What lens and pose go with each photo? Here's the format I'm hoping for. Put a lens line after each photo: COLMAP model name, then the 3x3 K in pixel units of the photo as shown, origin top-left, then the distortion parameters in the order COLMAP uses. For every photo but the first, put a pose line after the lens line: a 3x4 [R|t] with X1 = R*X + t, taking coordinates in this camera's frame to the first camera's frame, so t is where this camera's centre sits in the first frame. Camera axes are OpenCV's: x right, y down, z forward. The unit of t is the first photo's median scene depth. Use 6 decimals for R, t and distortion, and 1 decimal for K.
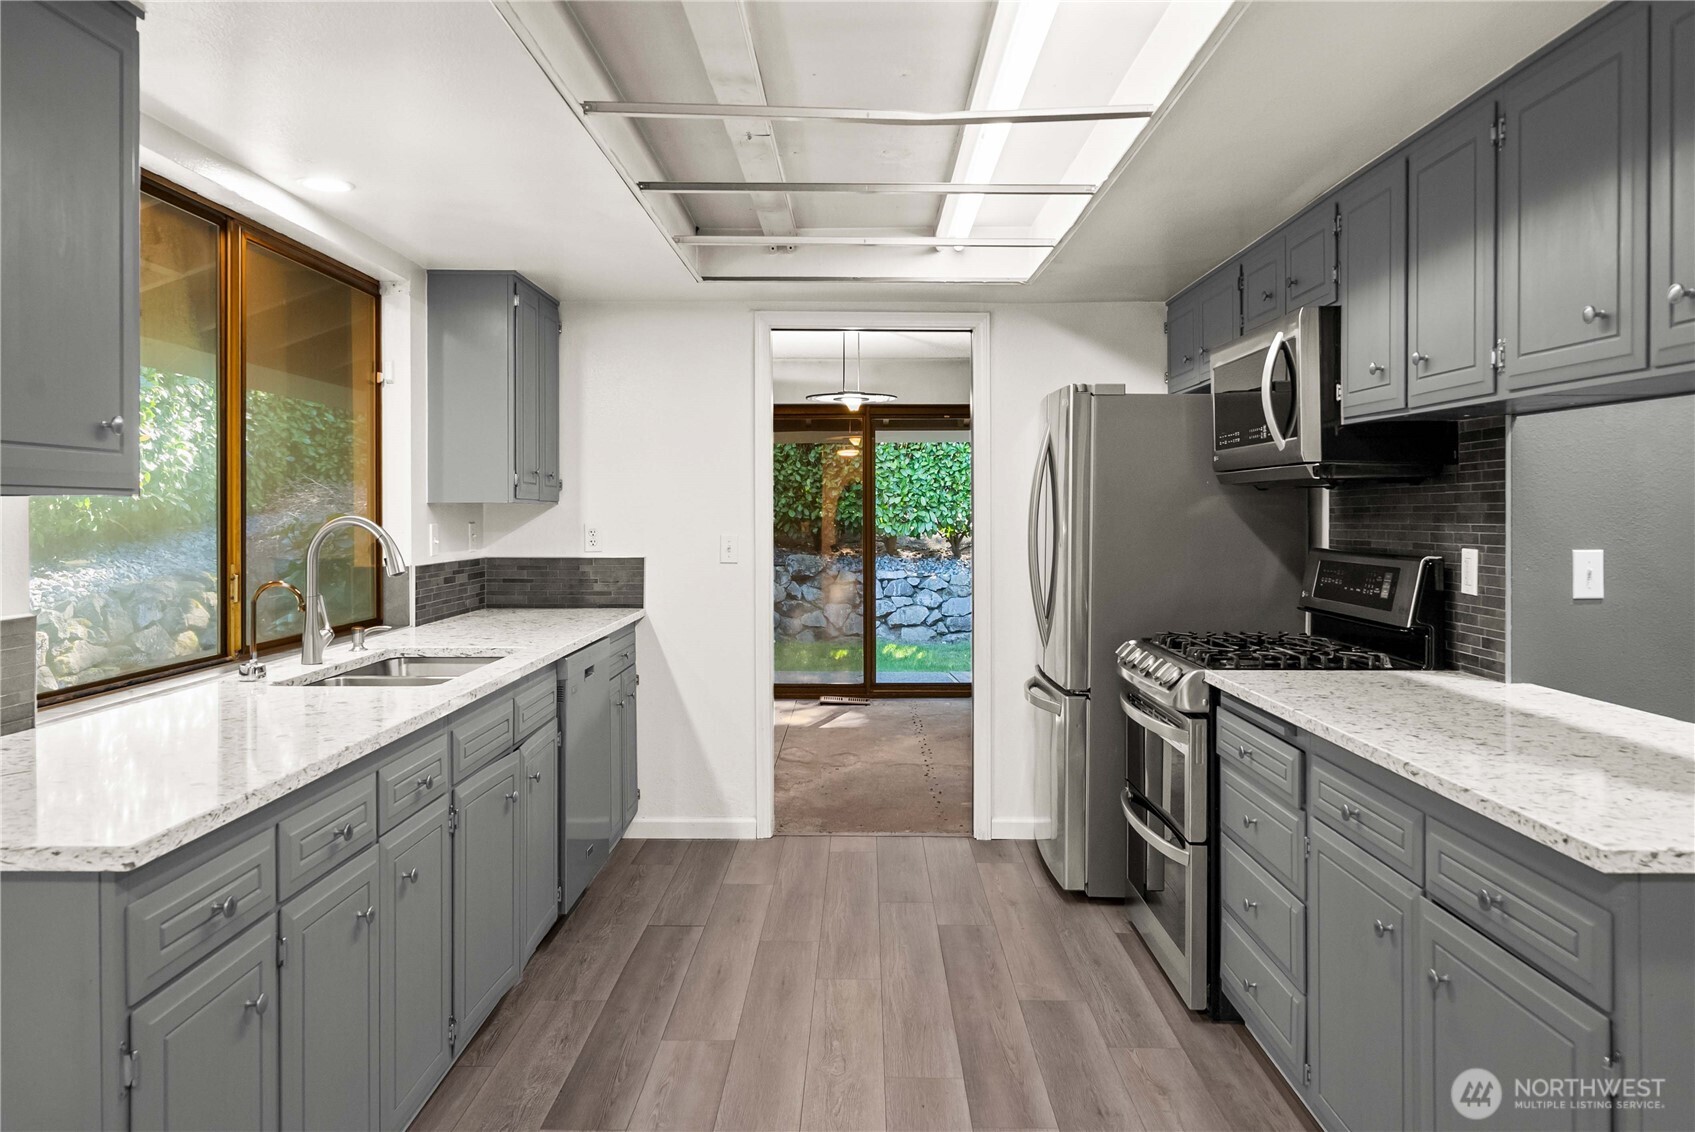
lens RADIAL K [[1158.7, 0, 847.5], [0, 1158.7, 566.0], [0, 0, 1]] dist [-0.001456, -0.000558]
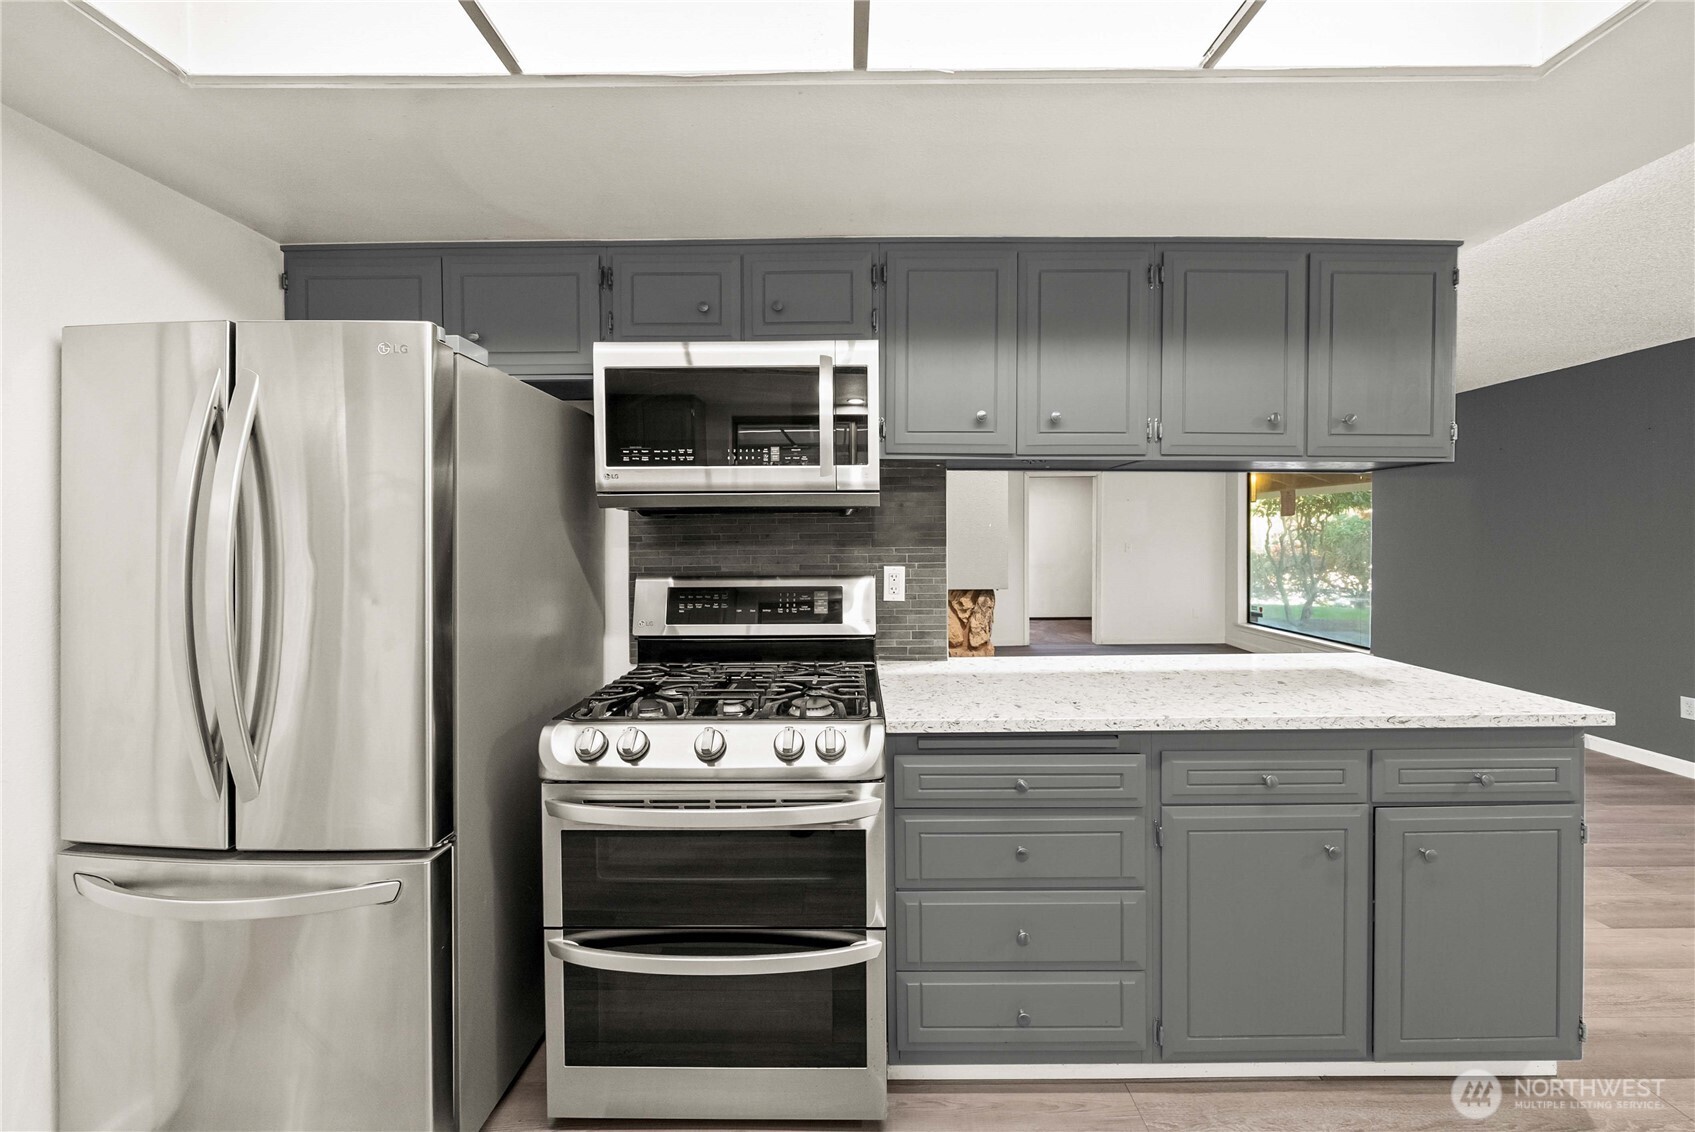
lens RADIAL K [[617.7, 0, 848.2], [0, 617.7, 546.0], [0, 0, 1]] dist [-0.000729, -0.000062]
pose [[-0.009869, -0.008428, 0.999916, -0.163527], [0.054694, 0.998463, 0.008956, -0.047277], [-0.998454, 0.054778, -0.009393, 1.062663]]
